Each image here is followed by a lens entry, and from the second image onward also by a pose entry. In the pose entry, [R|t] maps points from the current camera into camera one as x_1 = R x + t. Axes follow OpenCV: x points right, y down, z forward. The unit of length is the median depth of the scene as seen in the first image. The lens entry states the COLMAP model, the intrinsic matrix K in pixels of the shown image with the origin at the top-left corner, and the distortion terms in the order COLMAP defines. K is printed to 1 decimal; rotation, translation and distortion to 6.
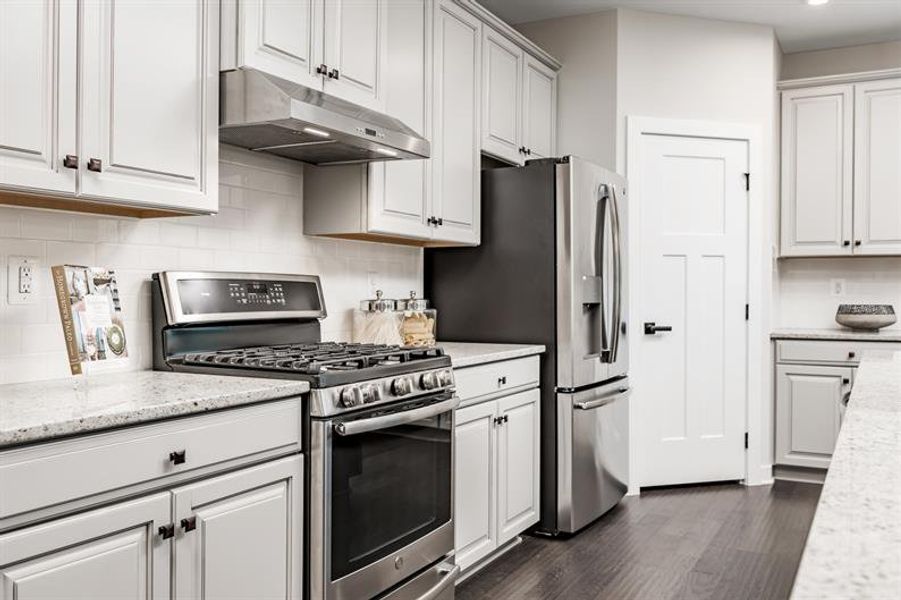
lens RADIAL K [[799.8, 0, 450.5], [0, 799.8, 300.0], [0, 0, 1]] dist [-0.009374, -0.006168]
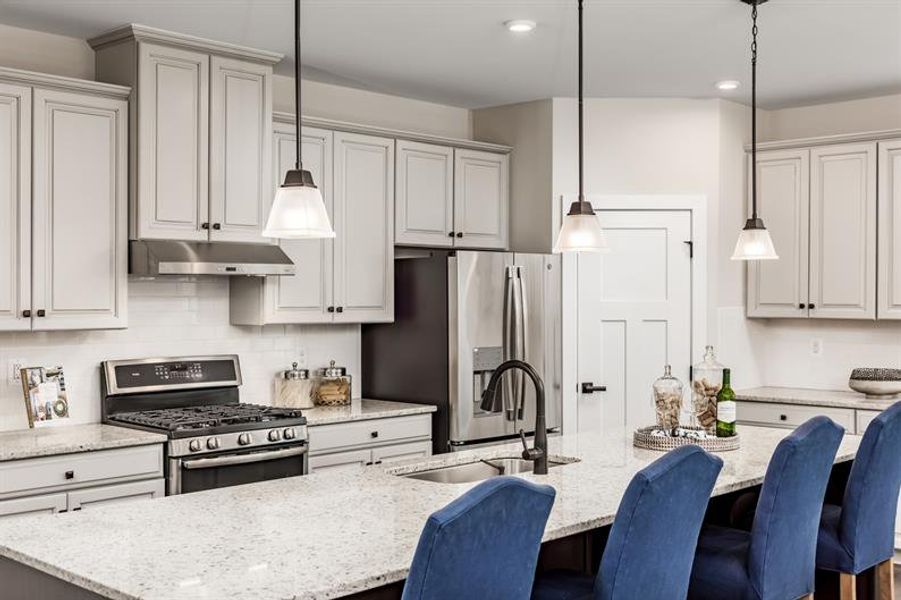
lens RADIAL K [[1079.8, 0, 450.5], [0, 1079.8, 300.0], [0, 0, 1]] dist [0.007531, 0.017468]
pose [[0.964098, -0.002185, -0.265539, 0.773829], [0.000930, 0.999988, -0.004851, -0.130345], [0.265547, 0.004430, 0.964088, -0.787148]]
